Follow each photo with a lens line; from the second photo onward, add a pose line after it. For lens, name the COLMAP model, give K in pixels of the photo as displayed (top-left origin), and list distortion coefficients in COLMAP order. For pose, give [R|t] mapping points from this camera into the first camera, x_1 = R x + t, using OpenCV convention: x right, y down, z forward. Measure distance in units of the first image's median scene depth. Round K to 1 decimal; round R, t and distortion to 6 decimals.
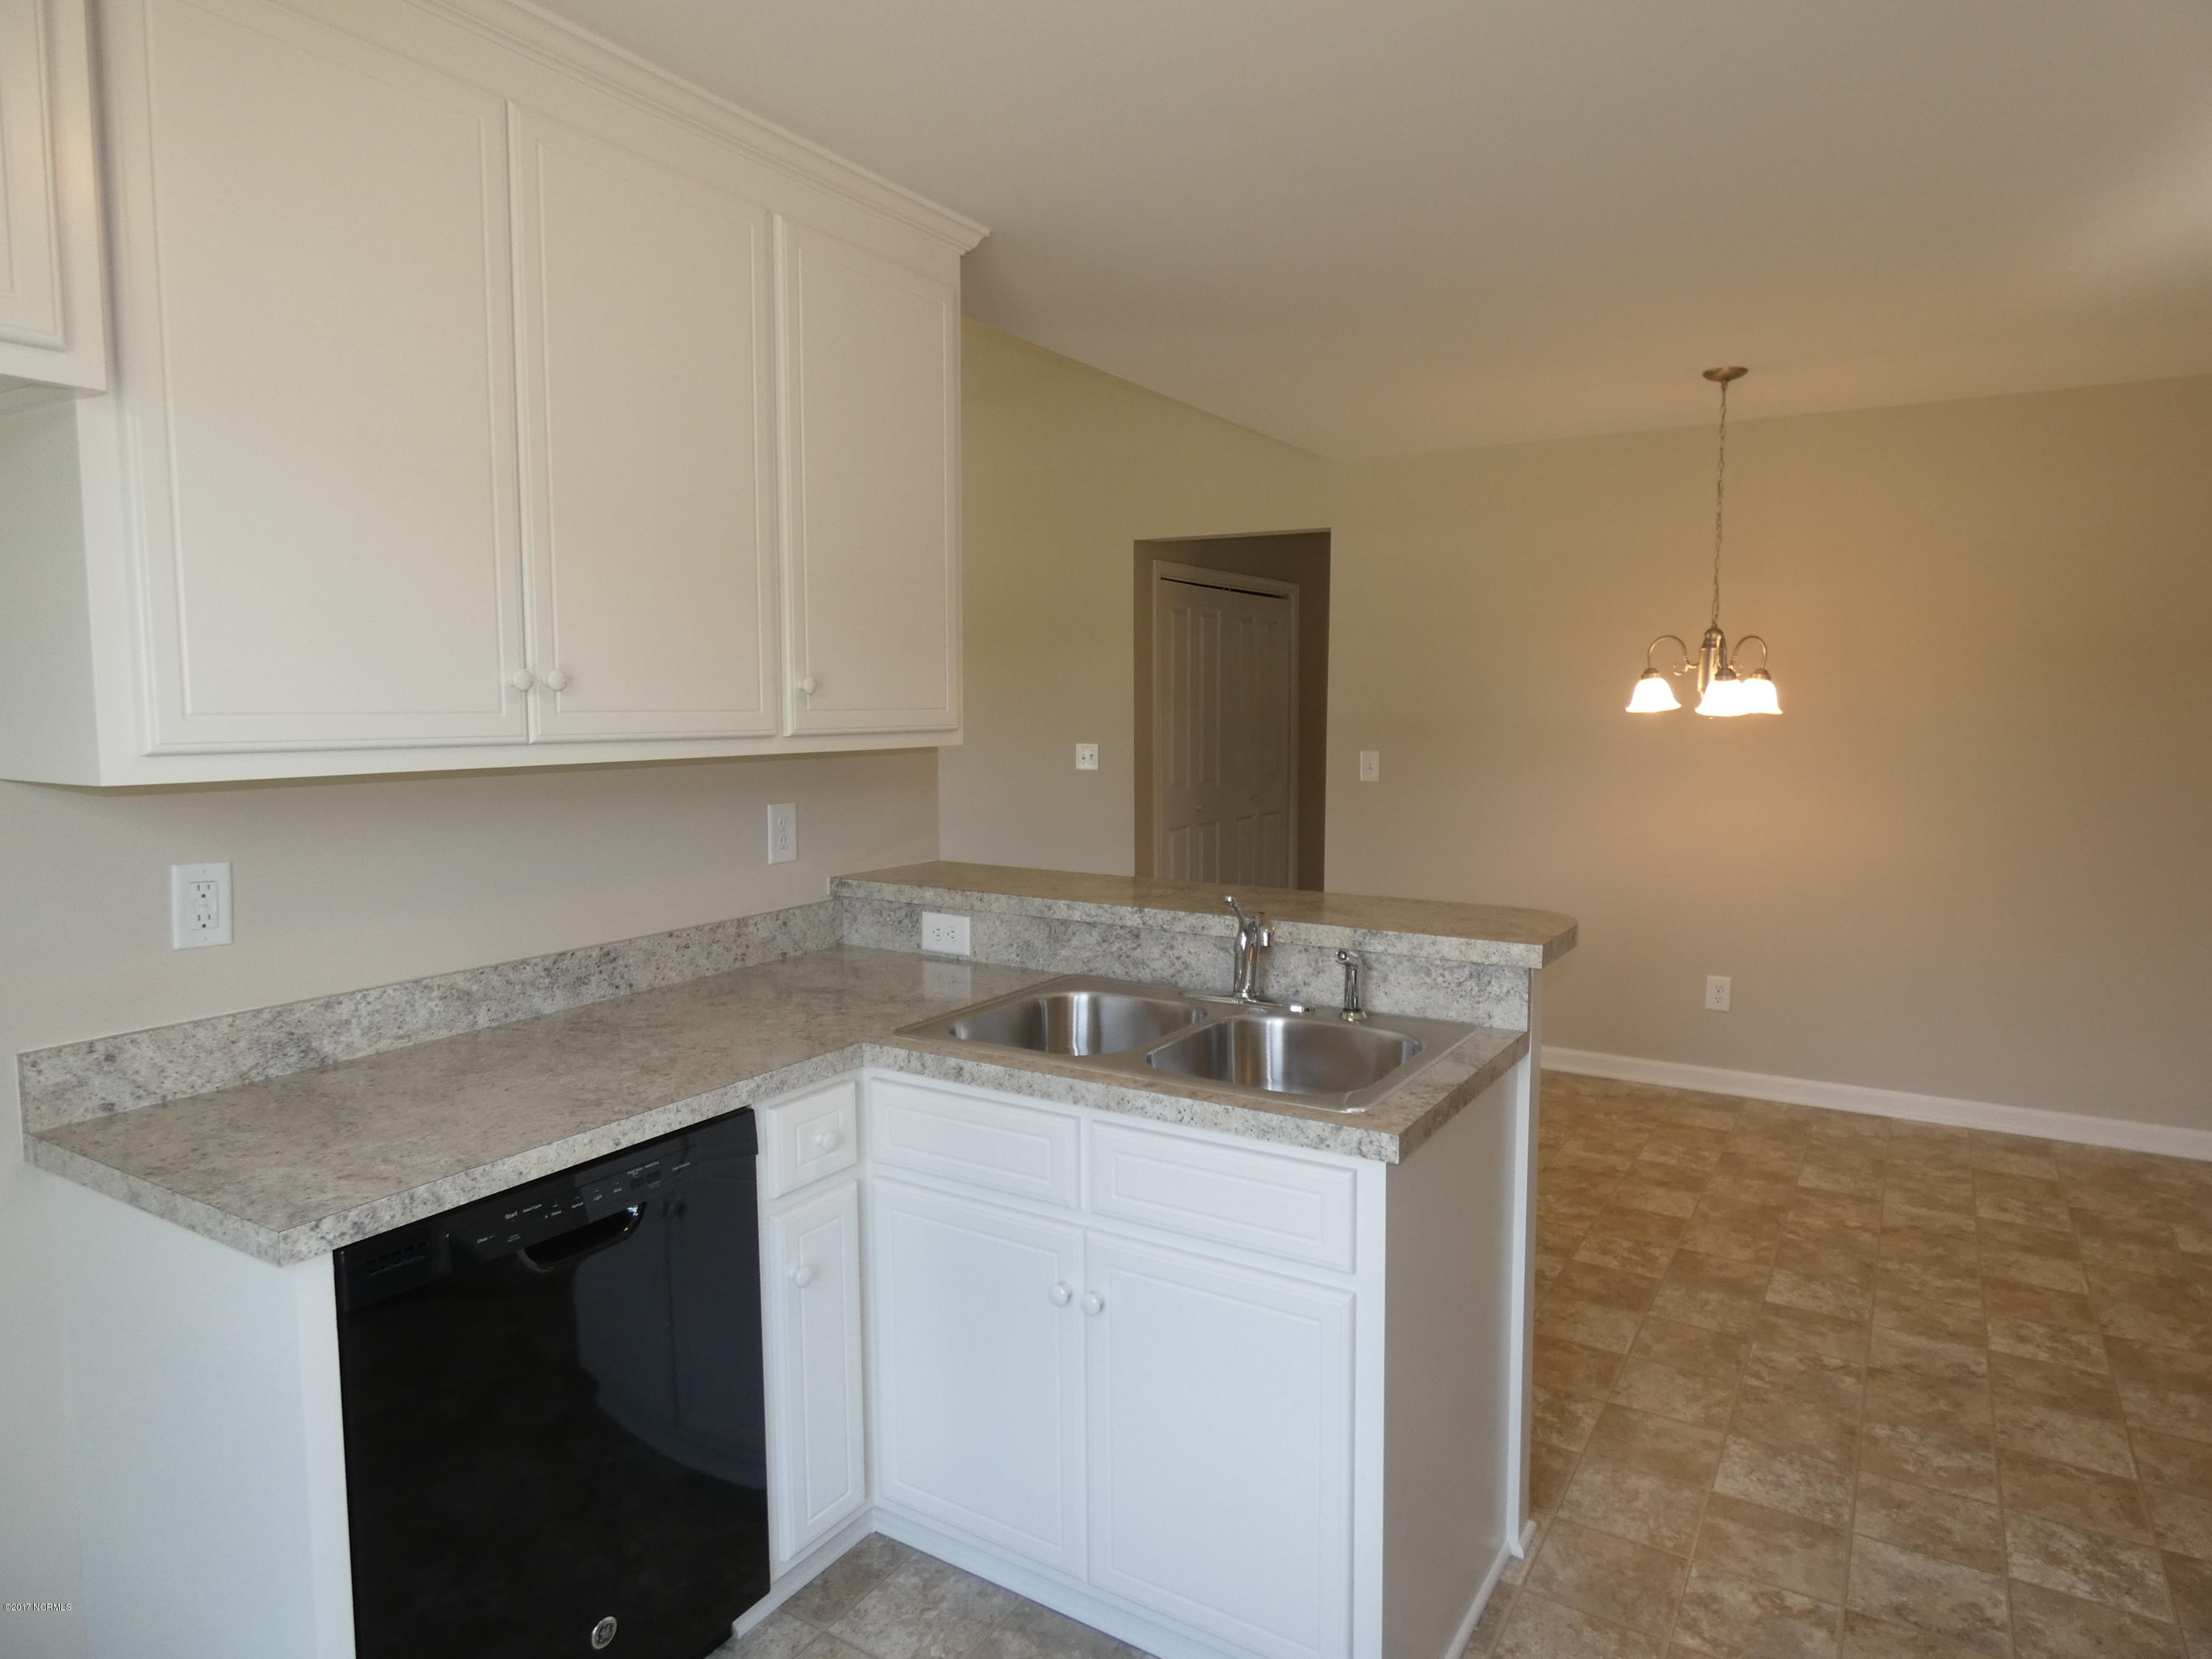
lens RADIAL K [[1320.7, 0, 1094.4], [0, 1320.7, 818.3], [0, 0, 1]] dist [-0.017931, 0.002163]
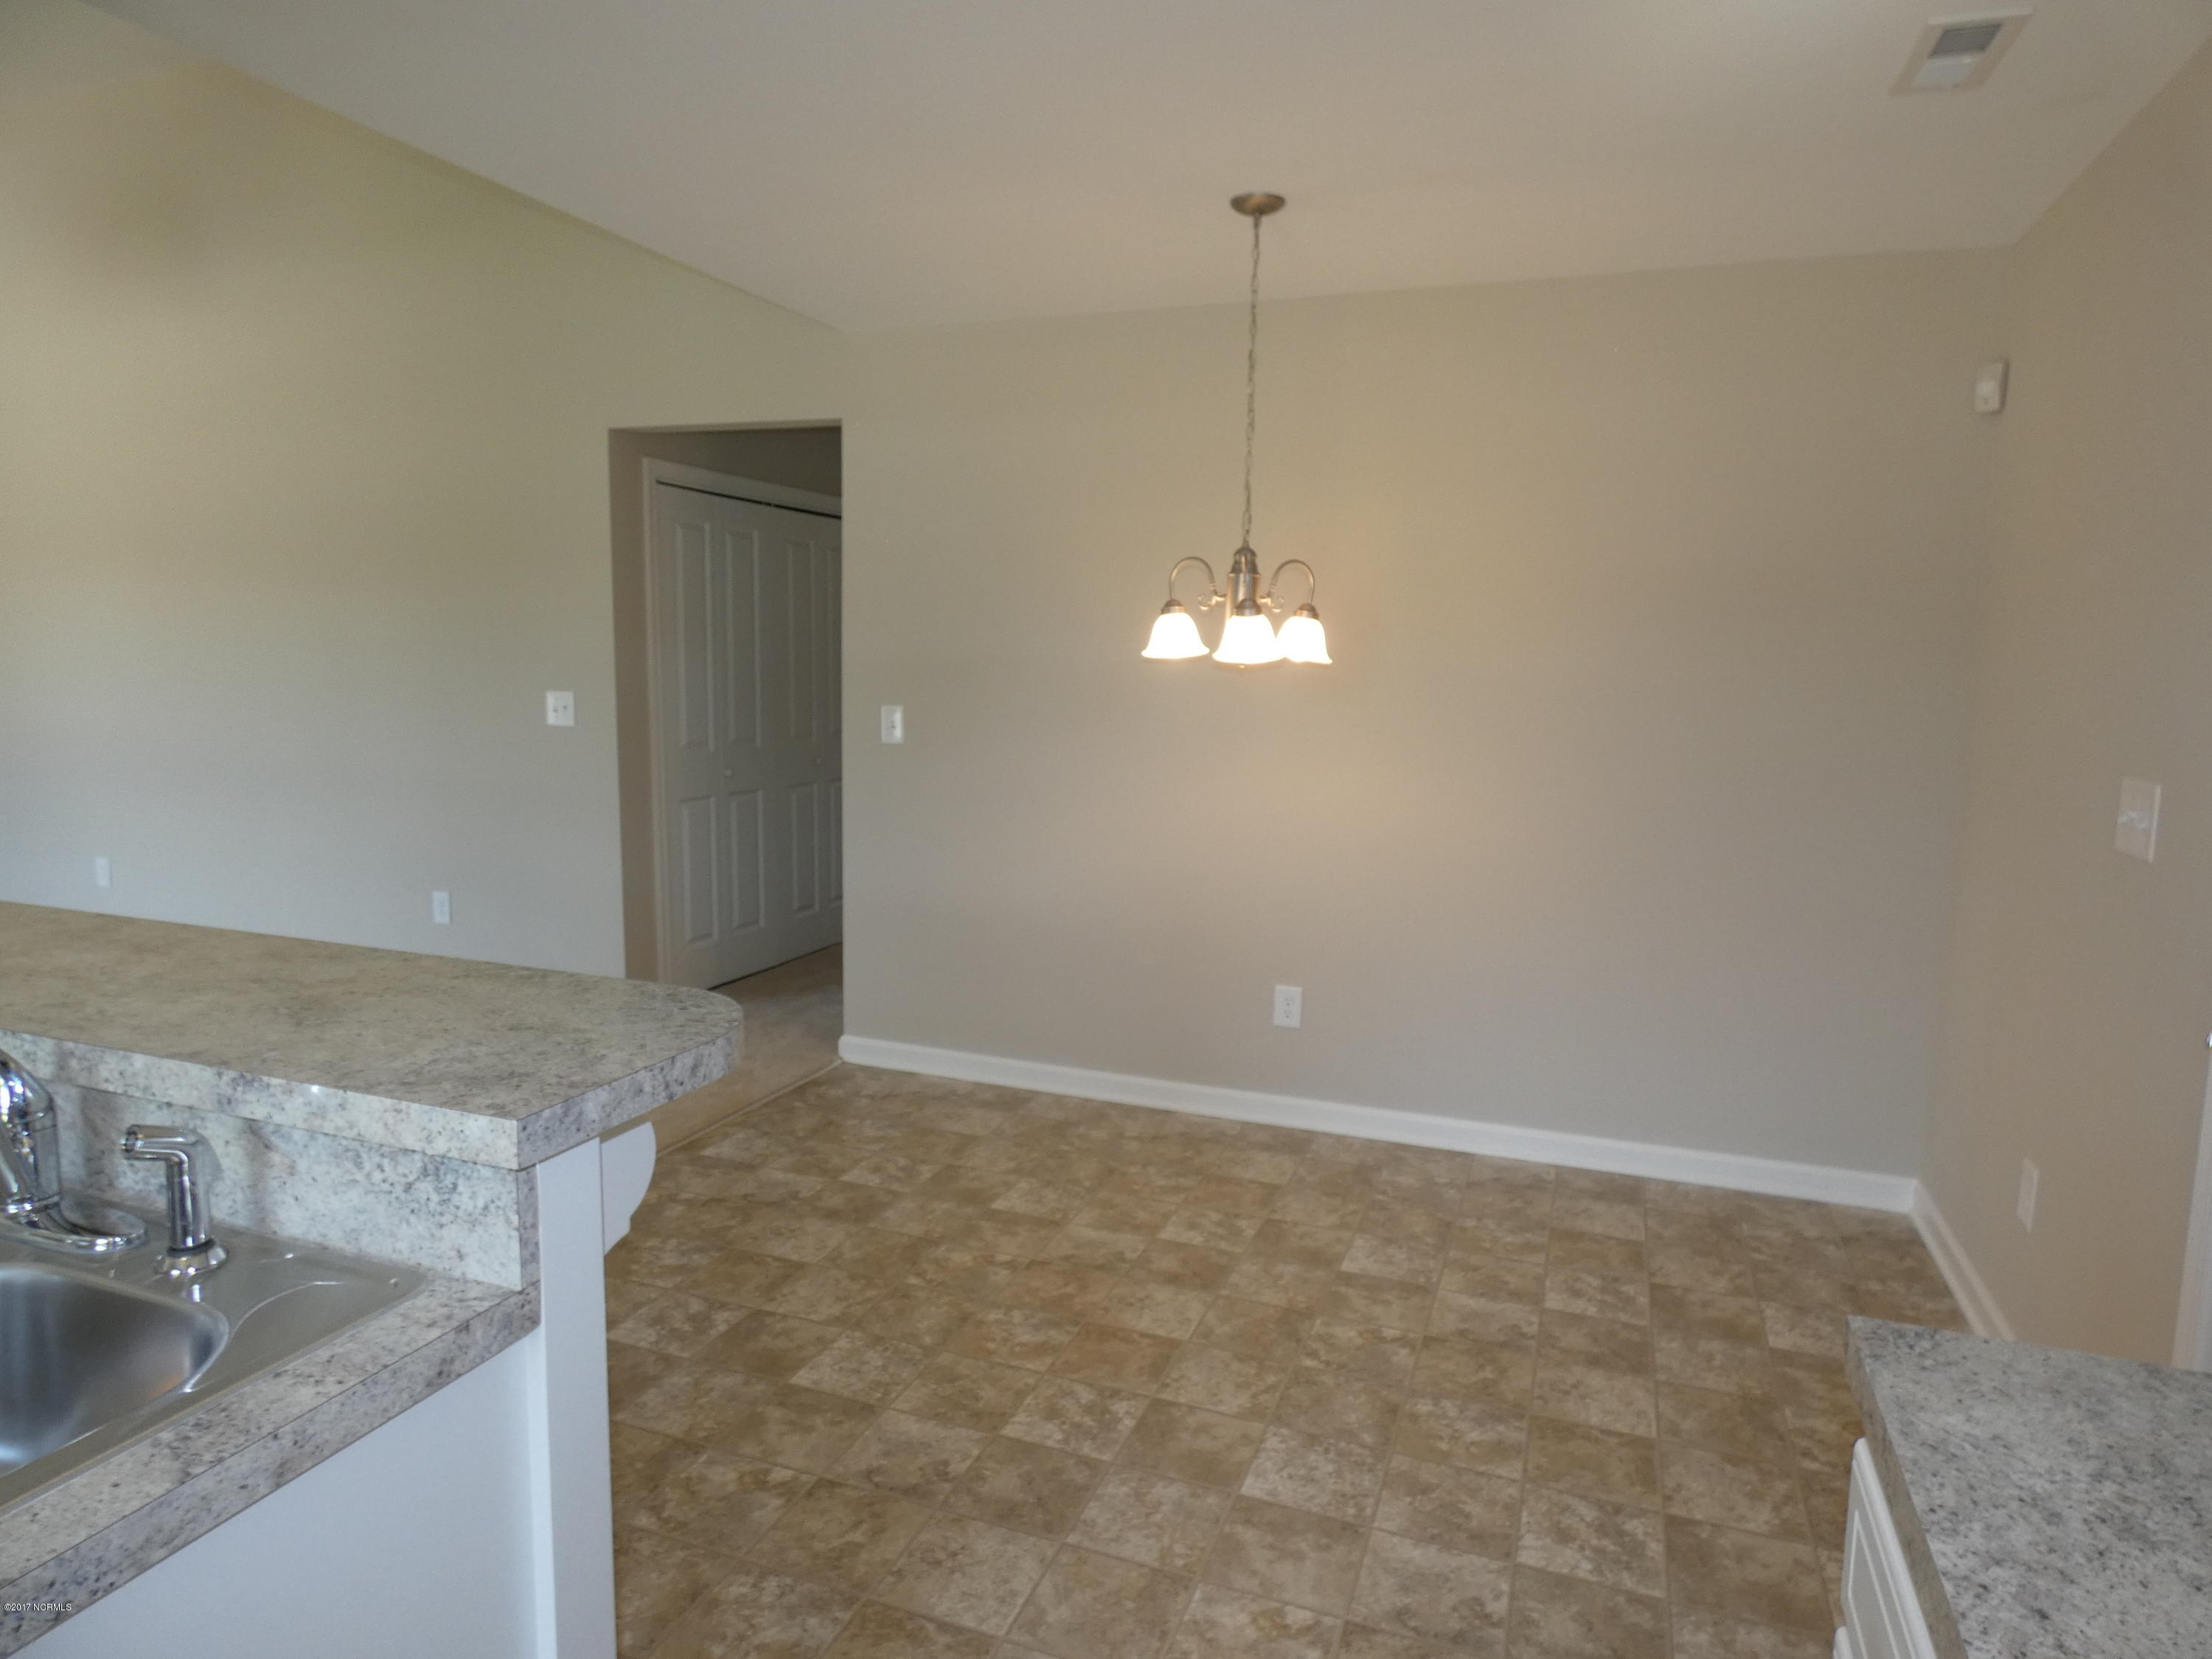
lens RADIAL K [[1320.7, 0, 1105.5], [0, 1320.7, 821.6], [0, 0, 1]] dist [-0.017931, 0.002163]
pose [[0.979283, -0.004385, 0.202447, 0.240166], [-0.003044, 0.999334, 0.036372, -0.014545], [-0.202471, -0.036235, 0.978618, 0.270009]]
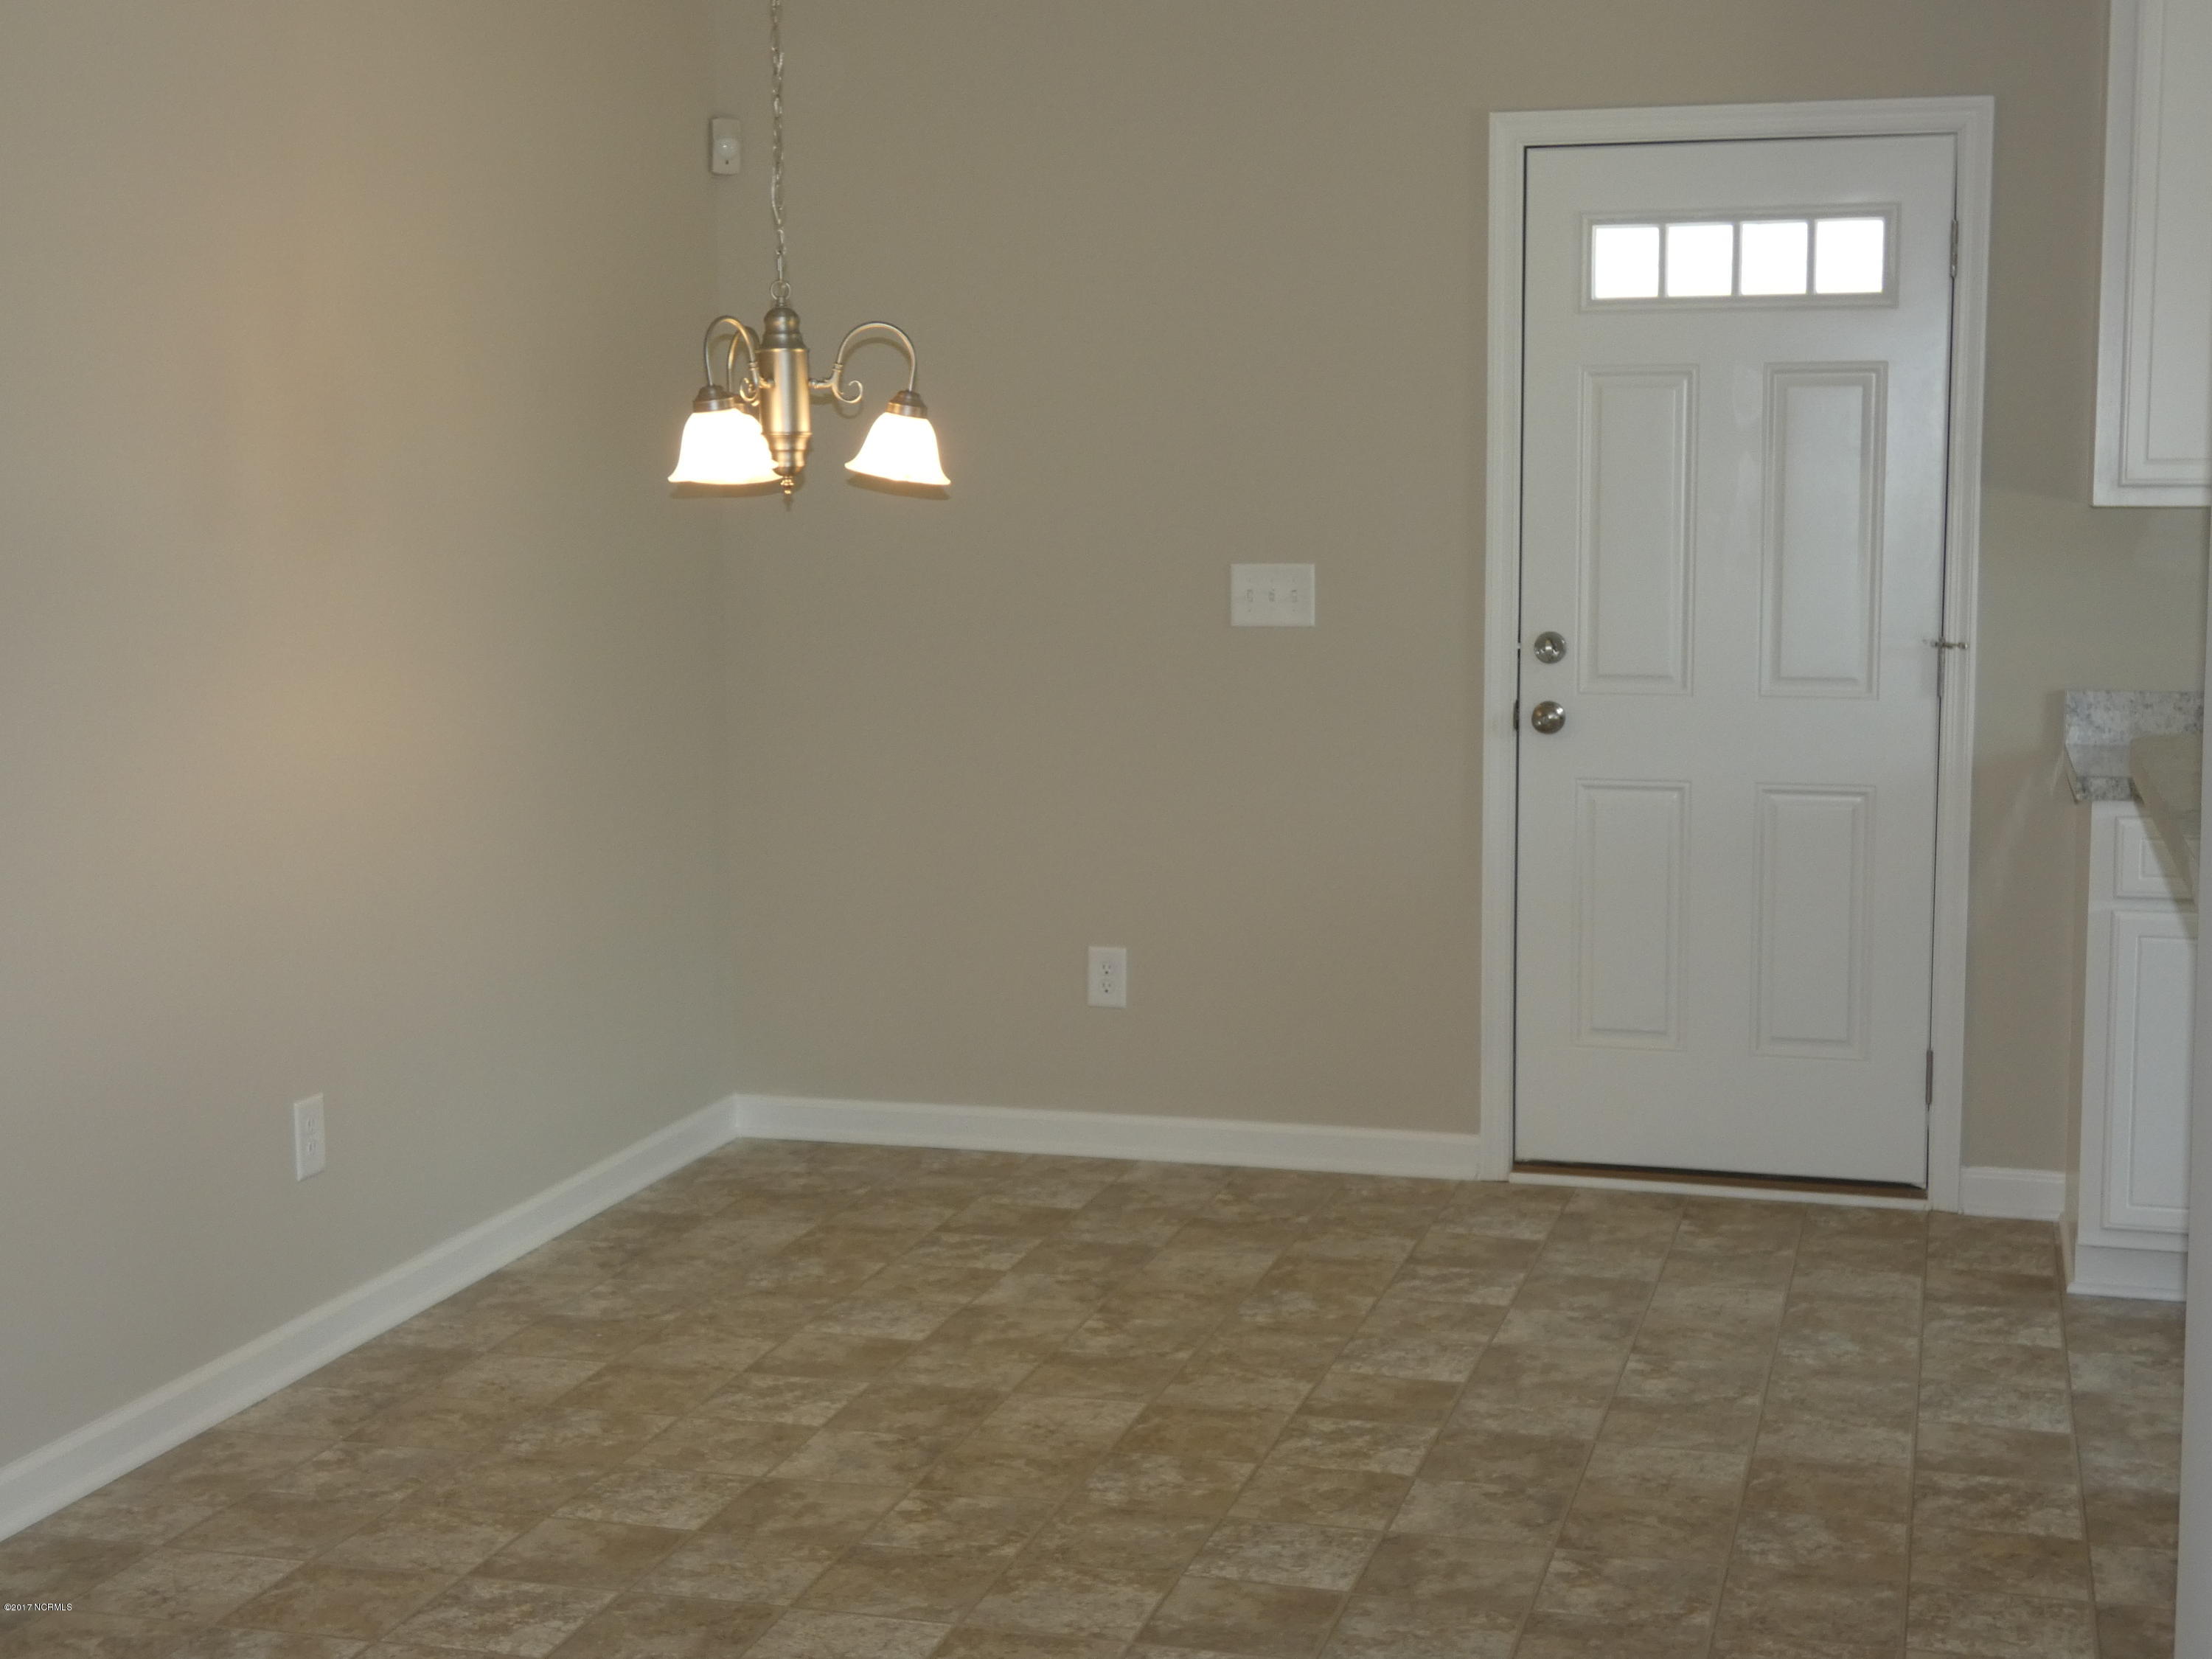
lens RADIAL K [[3052.5, 0, 1101.5], [0, 3052.5, 833.9], [0, 0, 1]] dist [0.044882, 0.000000]
pose [[-0.285281, -0.112966, 0.951763, -0.675153], [0.092687, 0.985124, 0.144707, -0.106759], [-0.953952, 0.129499, -0.270566, 1.237711]]
